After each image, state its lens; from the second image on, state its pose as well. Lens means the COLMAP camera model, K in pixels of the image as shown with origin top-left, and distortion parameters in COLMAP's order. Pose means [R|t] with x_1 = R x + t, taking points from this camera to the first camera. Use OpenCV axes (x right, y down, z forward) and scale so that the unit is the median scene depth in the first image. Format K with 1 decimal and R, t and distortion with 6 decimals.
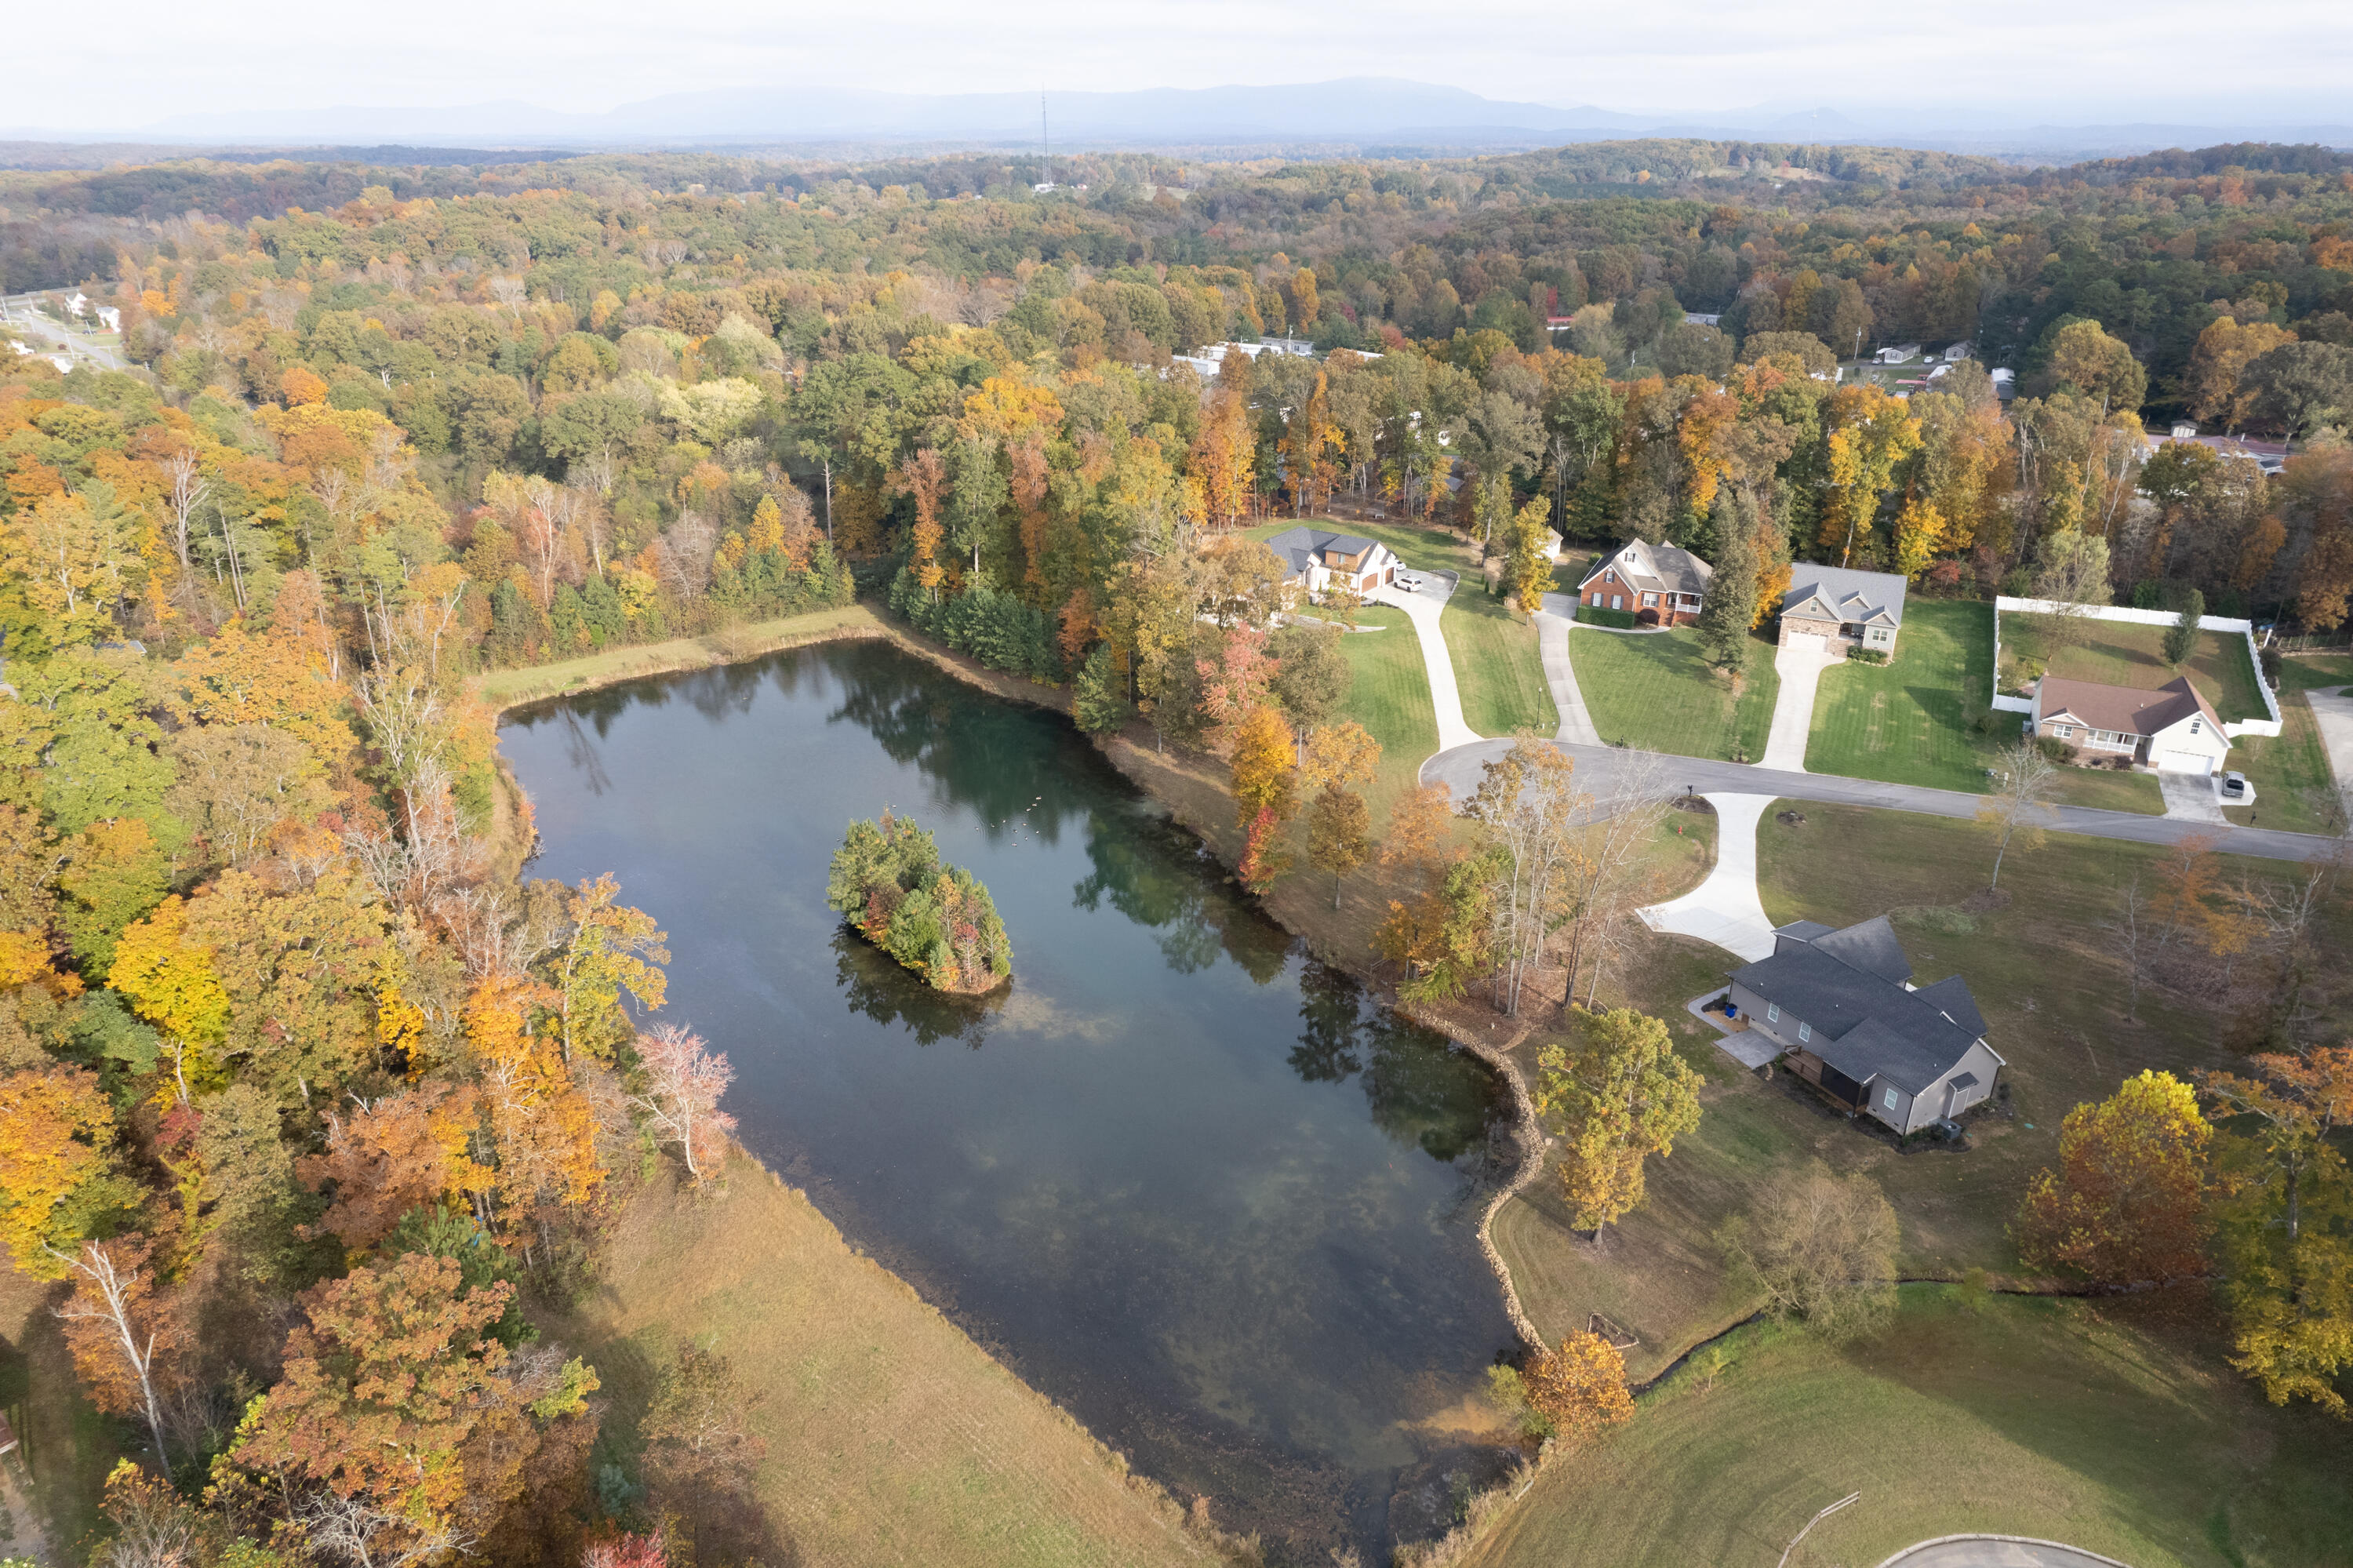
lens RADIAL K [[1510.3, 0, 1180.4], [0, 1510.3, 770.4], [0, 0, 1]] dist [-0.086005, 0.081326]
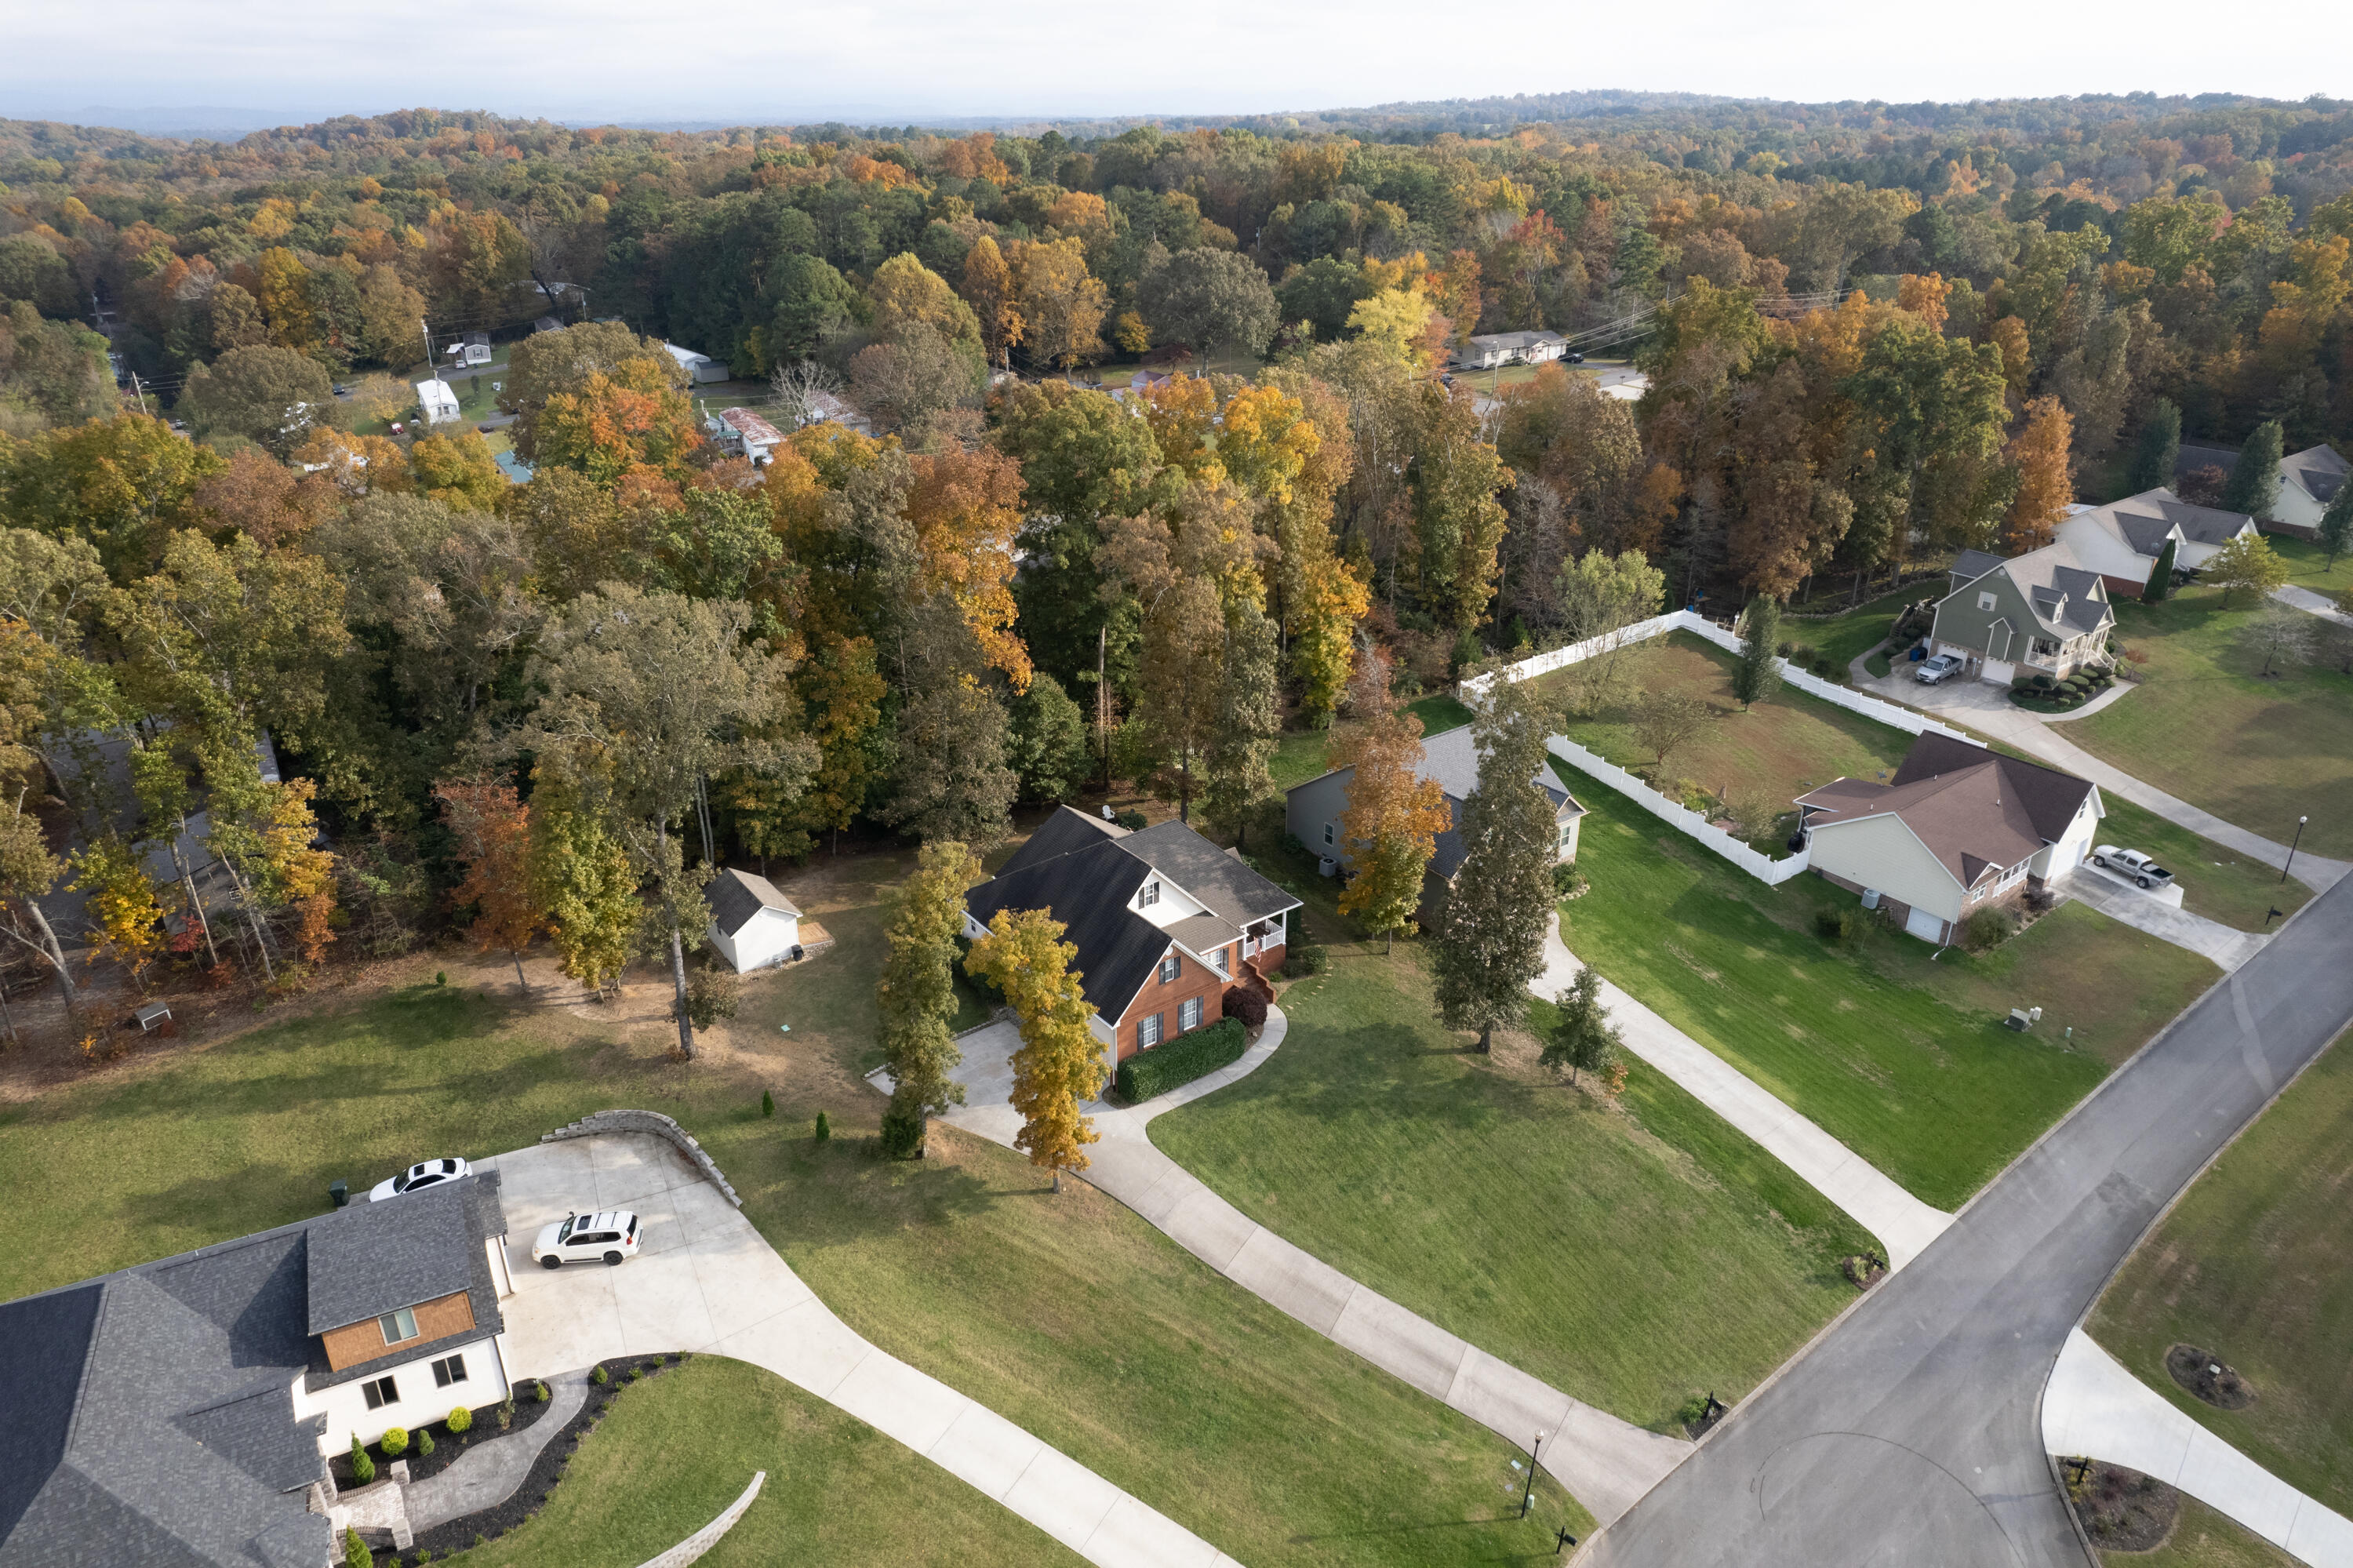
lens RADIAL K [[1510.3, 0, 1180.4], [0, 1510.3, 770.4], [0, 0, 1]] dist [-0.086005, 0.081326]
pose [[0.469577, -0.360248, 0.806051, -0.005352], [0.354435, 0.913089, 0.201605, -0.250809], [-0.808624, 0.191023, 0.556450, 0.769354]]
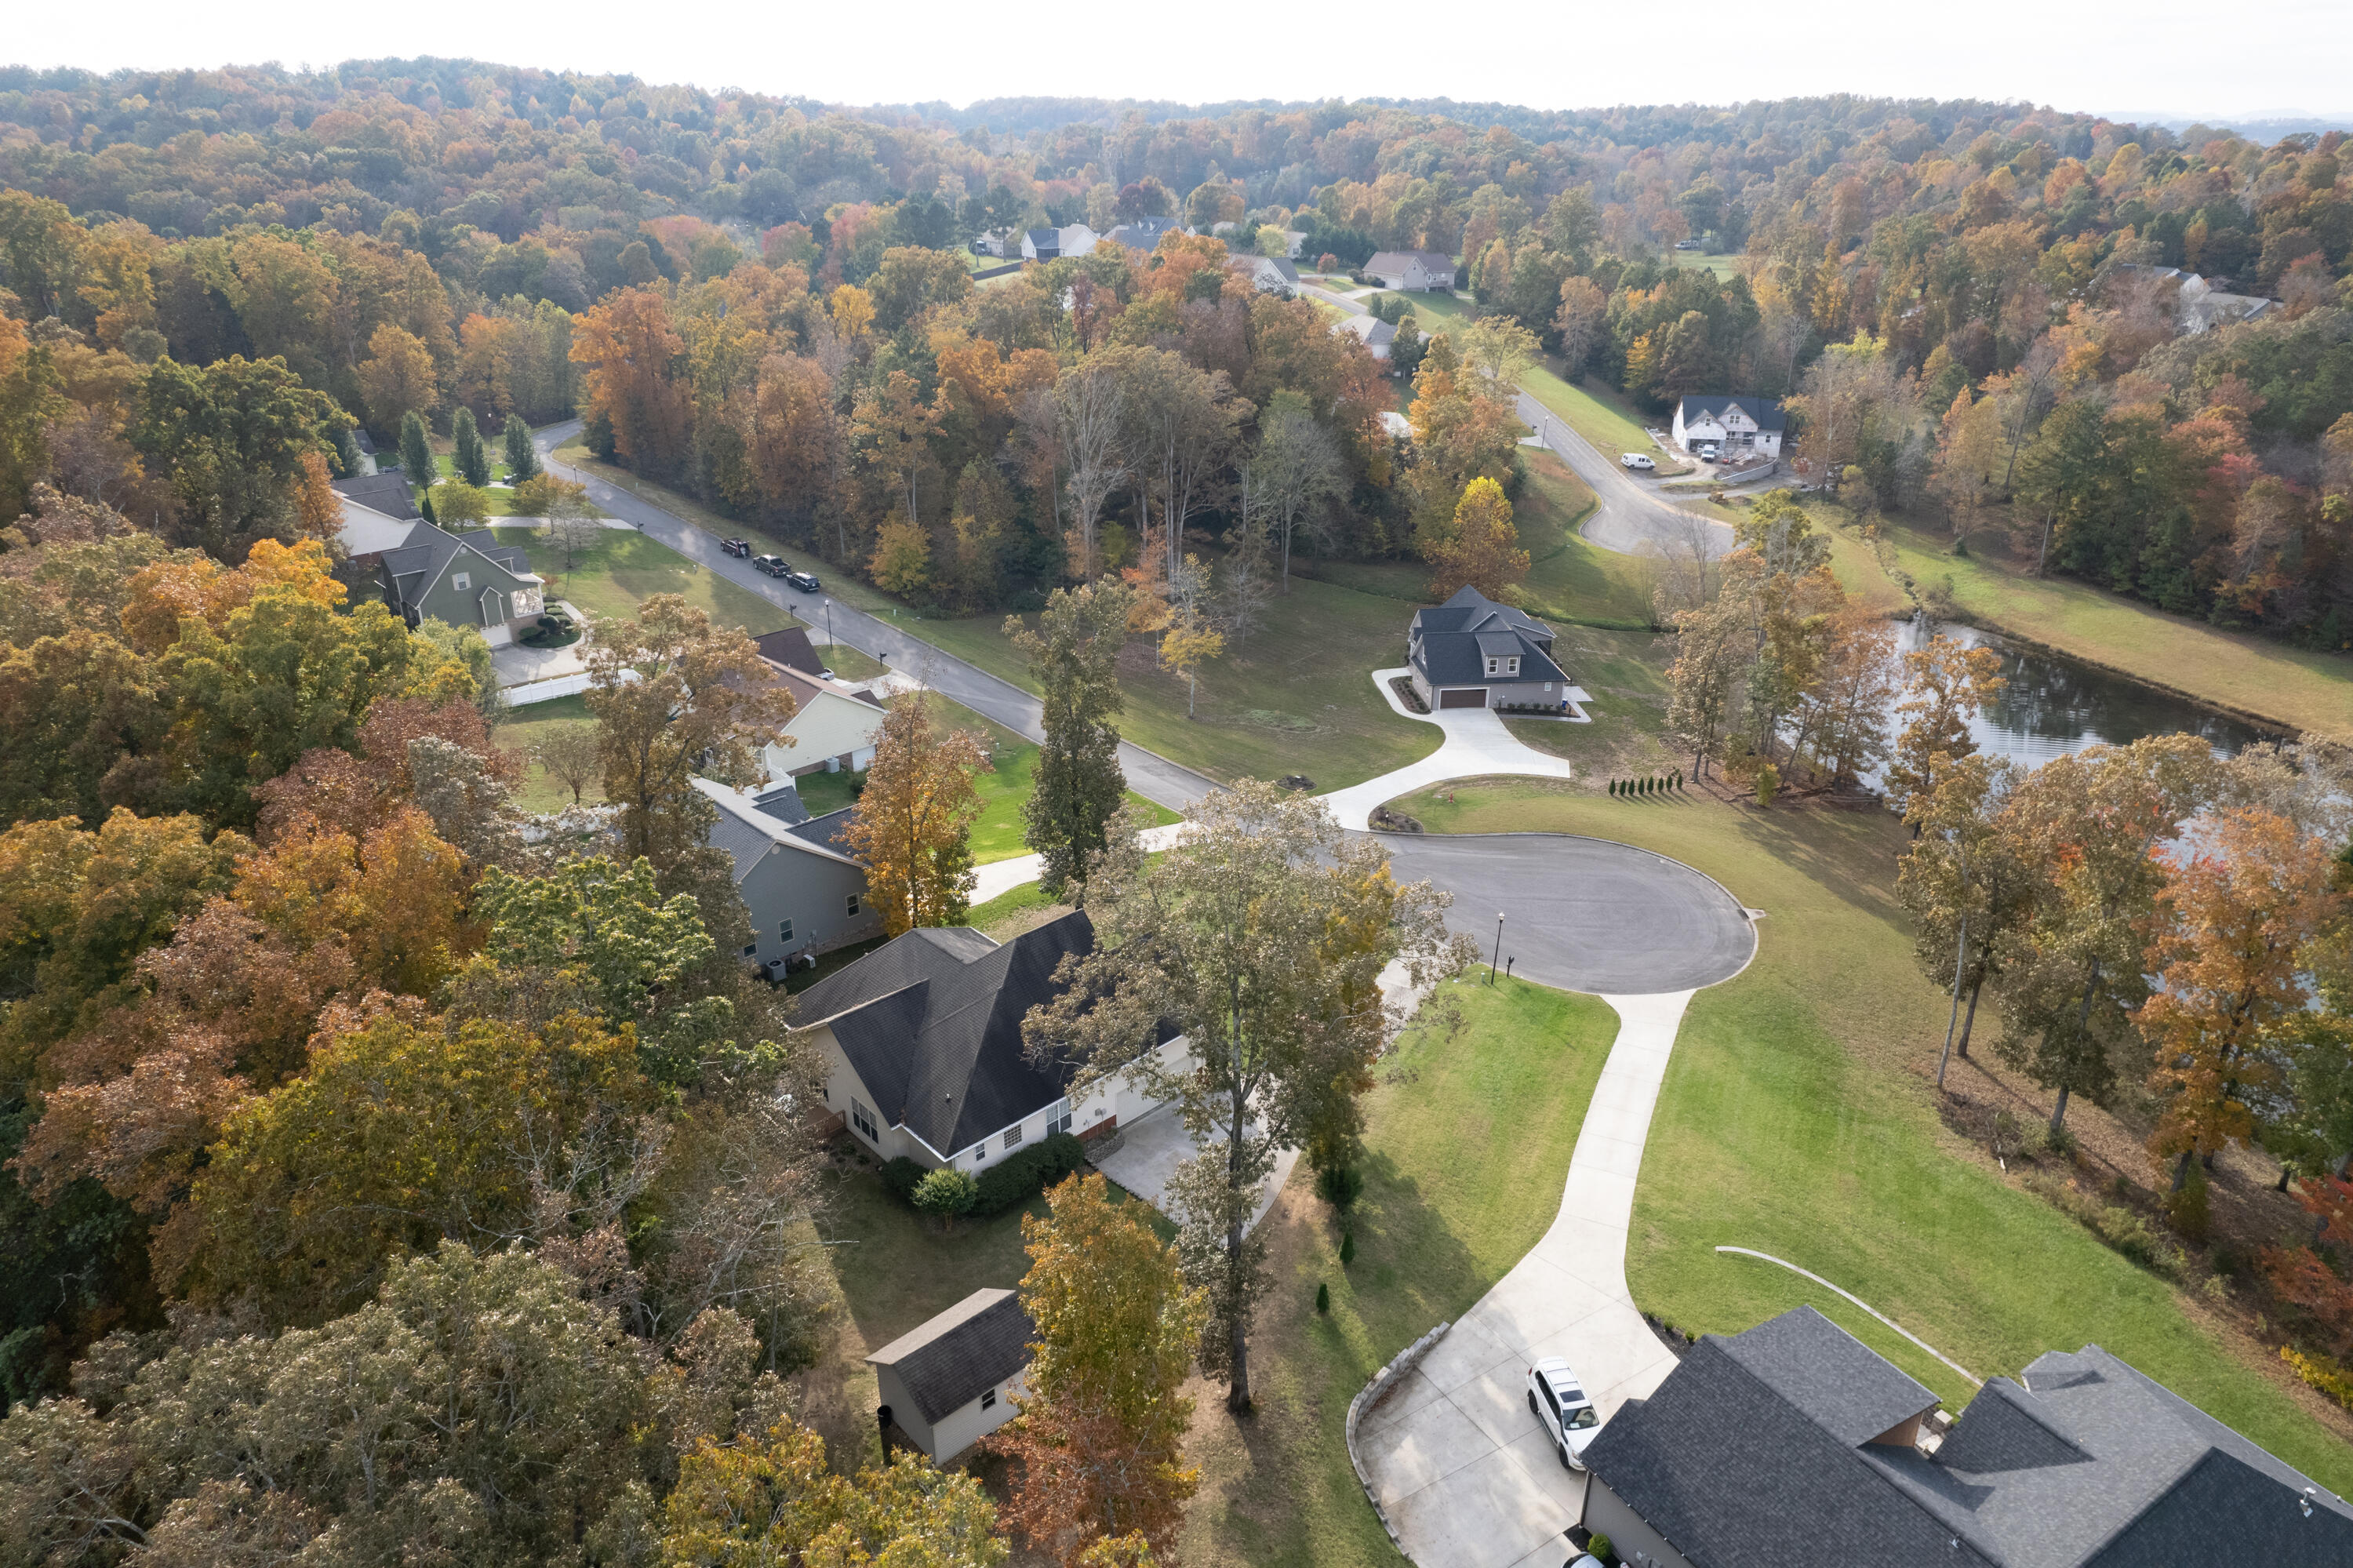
lens RADIAL K [[1502.5, 0, 1177.5], [0, 1502.5, 777.3], [0, 0, 1]] dist [-0.078370, 0.069478]
pose [[-0.926054, -0.154702, 0.344224, 0.154150], [0.151070, 0.683889, 0.713774, -0.438924], [-0.345834, 0.712996, -0.609947, 1.198375]]
